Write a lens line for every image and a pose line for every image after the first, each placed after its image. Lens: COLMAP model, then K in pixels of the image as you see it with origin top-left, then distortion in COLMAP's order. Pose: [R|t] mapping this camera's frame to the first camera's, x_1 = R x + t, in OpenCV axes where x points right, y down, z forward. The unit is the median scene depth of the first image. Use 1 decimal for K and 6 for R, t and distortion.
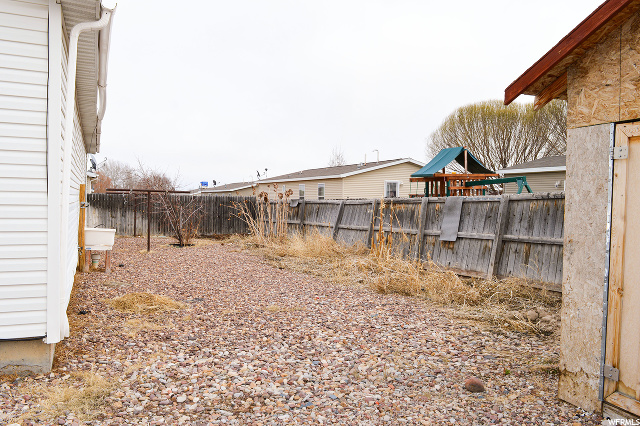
lens RADIAL K [[504.6, 0, 319.9], [0, 504.6, 213.0], [0, 0, 1]] dist [-0.005819, -0.005020]
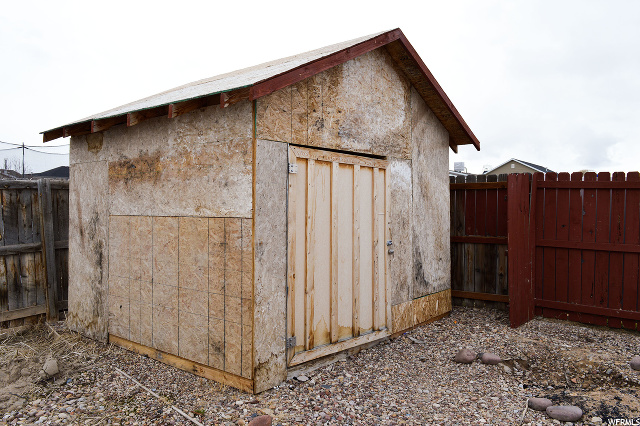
lens RADIAL K [[504.6, 0, 321.2], [0, 504.6, 212.7], [0, 0, 1]] dist [-0.005819, -0.005020]
pose [[-0.469610, -0.034098, 0.882215, -0.548975], [0.008074, 0.999046, 0.042911, -0.059006], [-0.882837, 0.027275, -0.468887, 1.481027]]
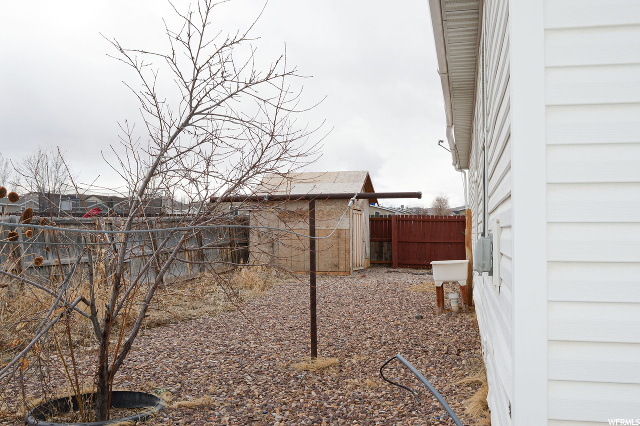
lens RADIAL K [[643.7, 0, 319.4], [0, 643.7, 214.1], [0, 0, 1]] dist [-0.018248, 0.000000]
pose [[-0.801731, -0.004734, 0.597667, -2.416498], [-0.004898, 0.999987, 0.001351, -0.128982], [-0.597665, -0.001844, -0.801744, 5.349827]]
